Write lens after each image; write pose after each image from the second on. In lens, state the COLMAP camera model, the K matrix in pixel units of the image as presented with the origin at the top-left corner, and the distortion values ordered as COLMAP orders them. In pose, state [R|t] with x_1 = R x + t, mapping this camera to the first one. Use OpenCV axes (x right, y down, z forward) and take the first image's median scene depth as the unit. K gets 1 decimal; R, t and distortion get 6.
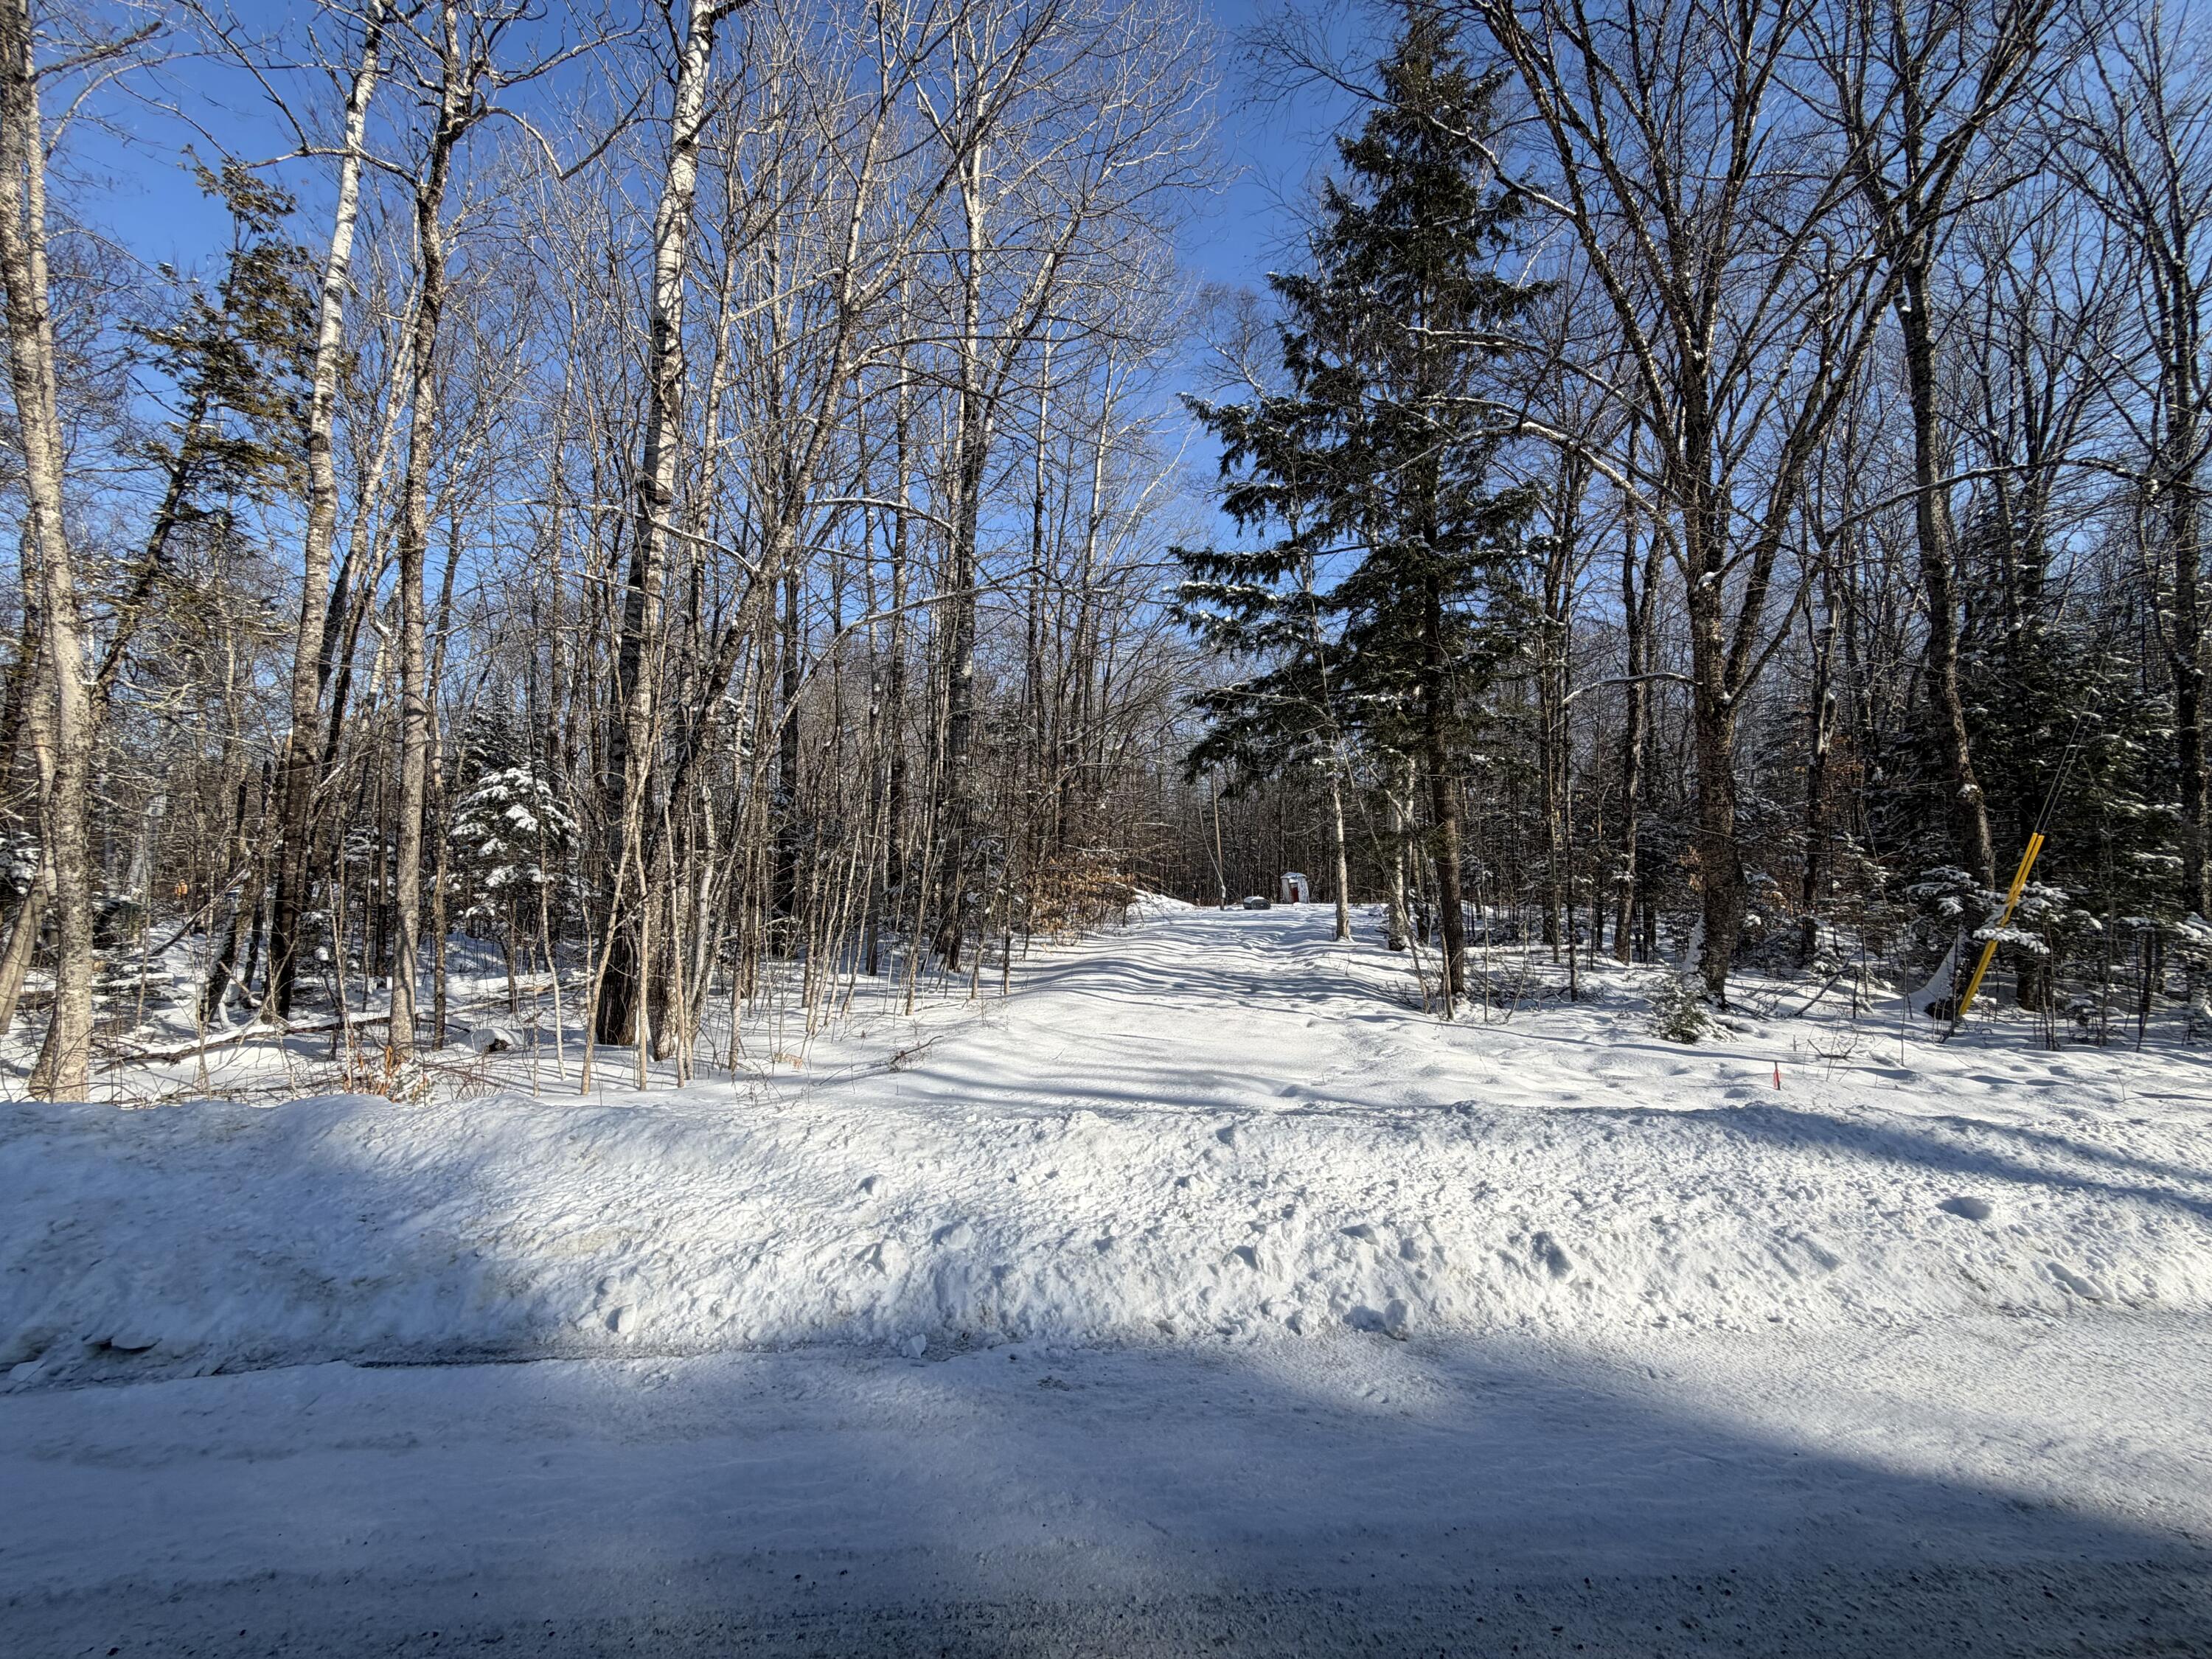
lens RADIAL K [[881.2, 0, 1104.3], [0, 881.2, 827.7], [0, 0, 1]] dist [0.003059, -0.000930]
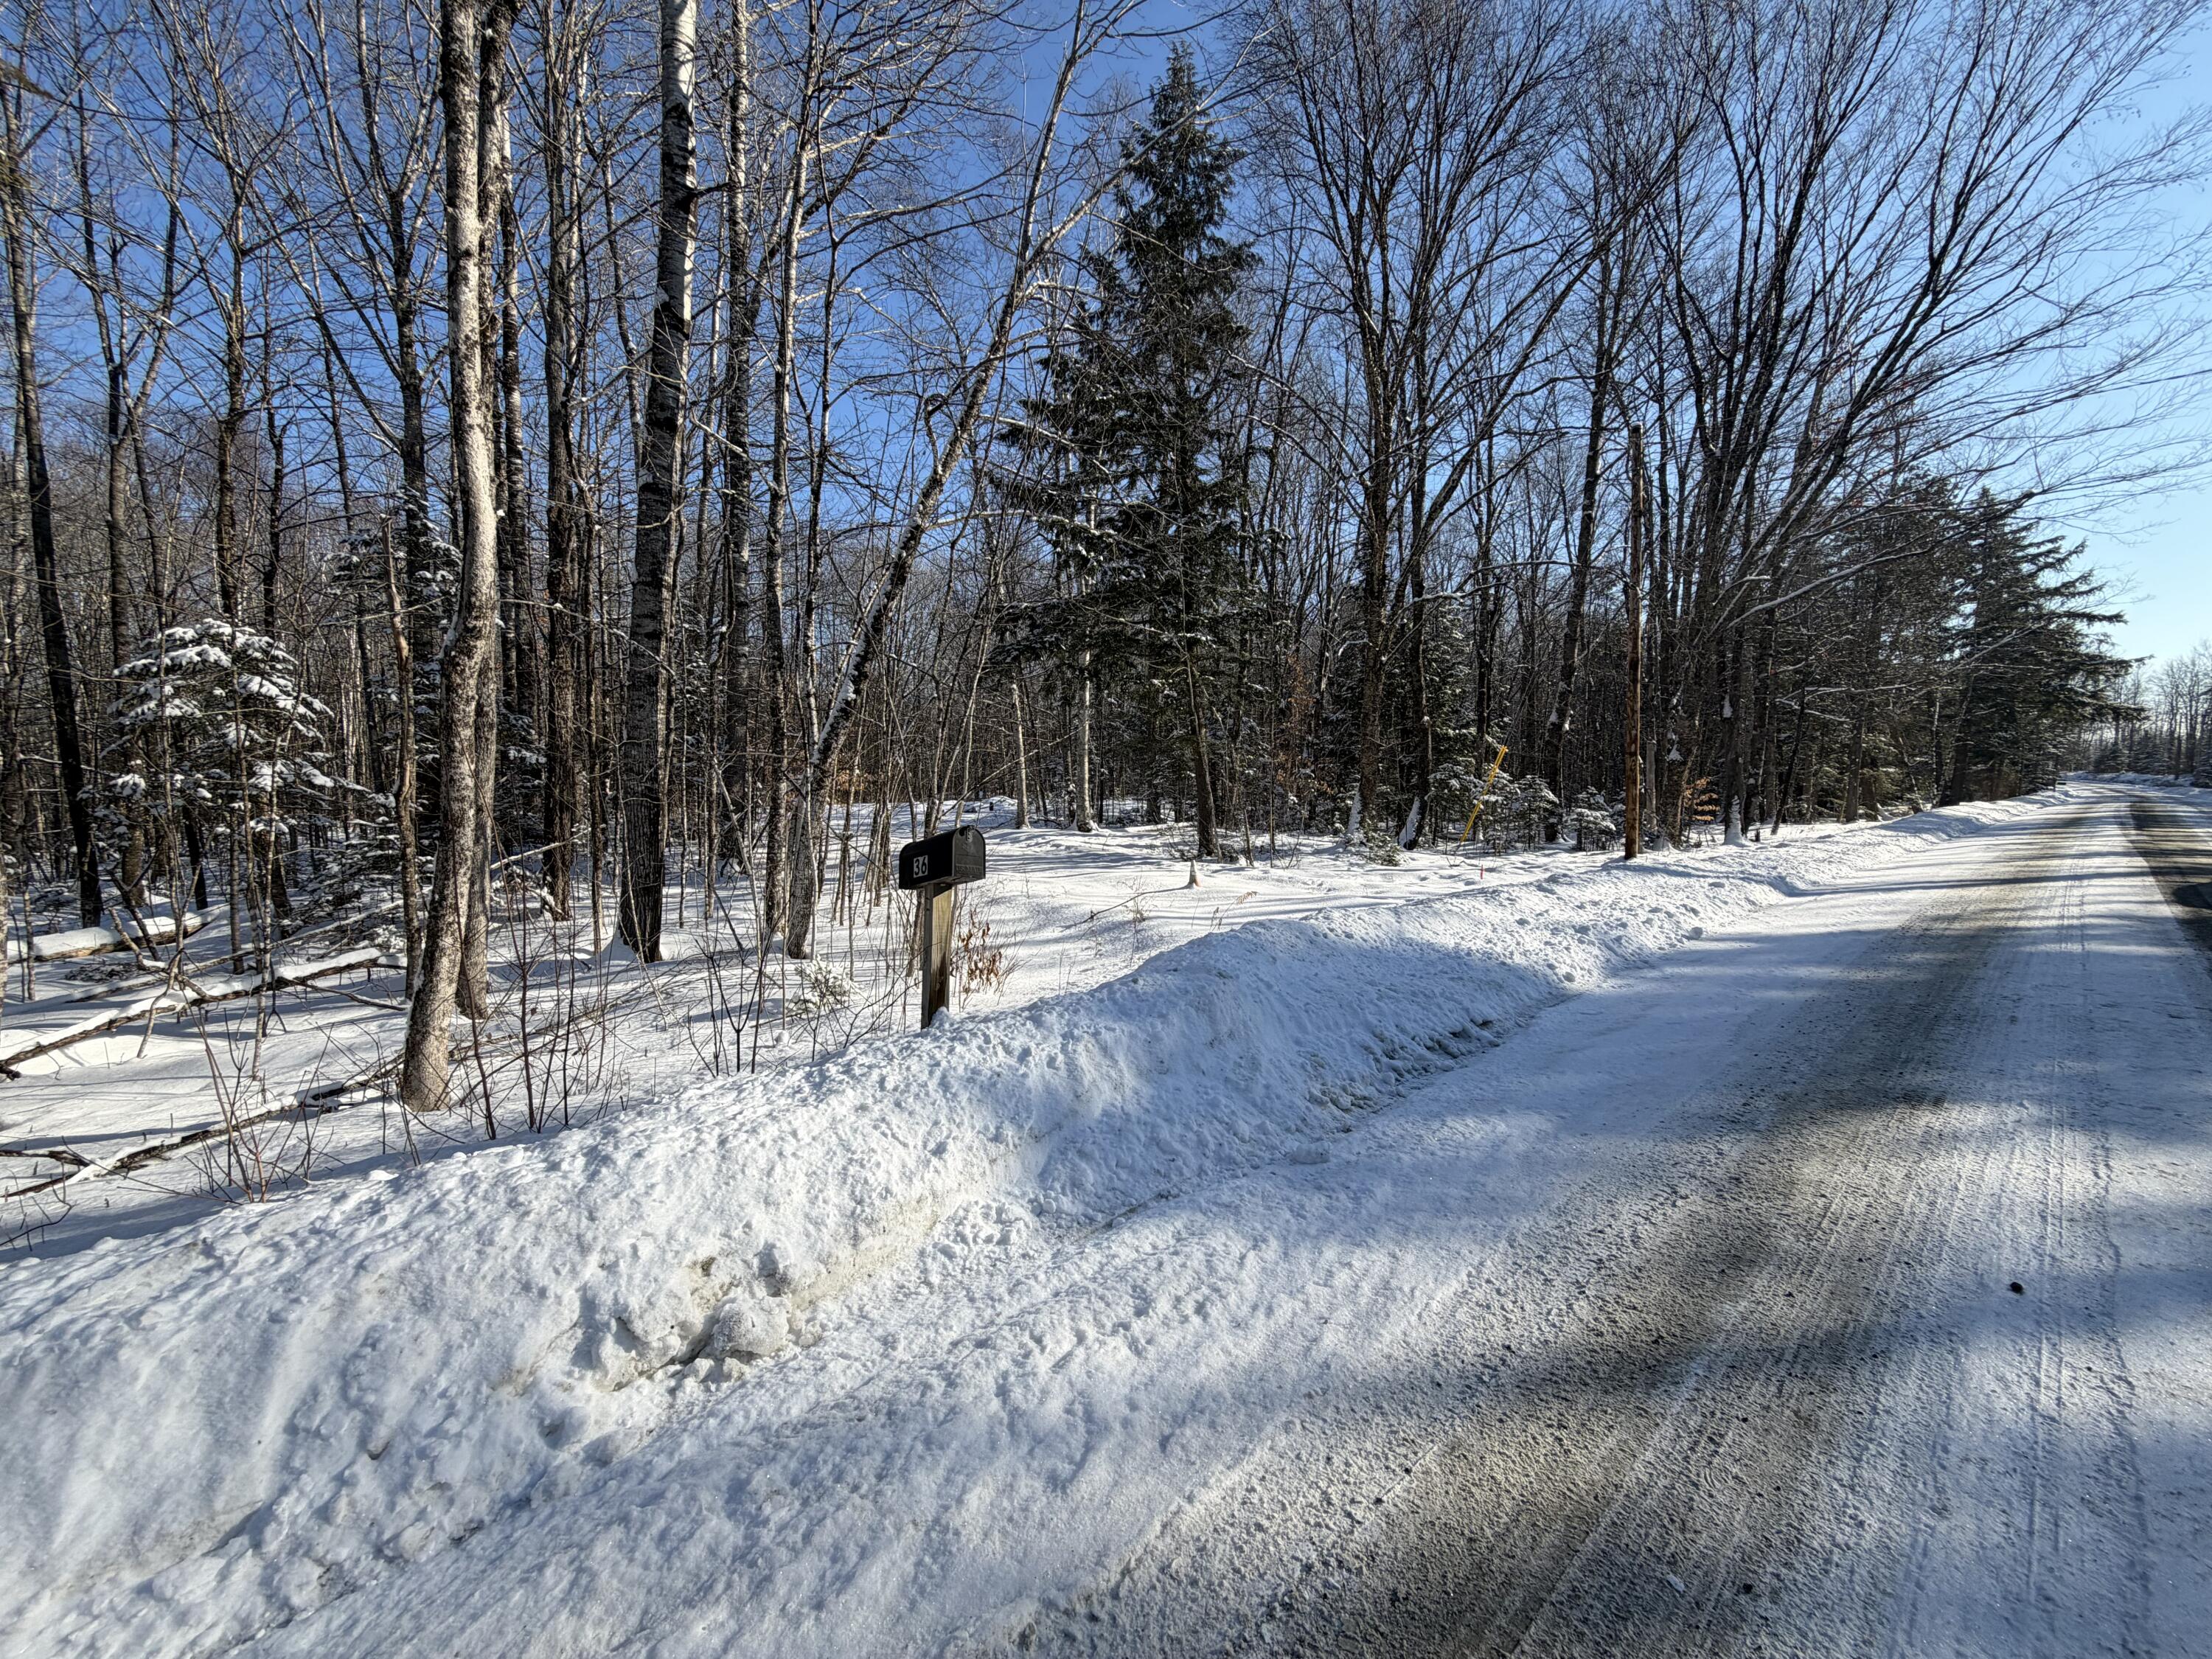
lens RADIAL K [[881.2, 0, 1091.3], [0, 881.2, 828.7], [0, 0, 1]] dist [0.003059, -0.000930]
pose [[0.780093, -0.048279, 0.623798, -0.753672], [-0.024641, 0.993874, 0.107737, 0.004824], [-0.625178, -0.099416, 0.774125, 0.040551]]
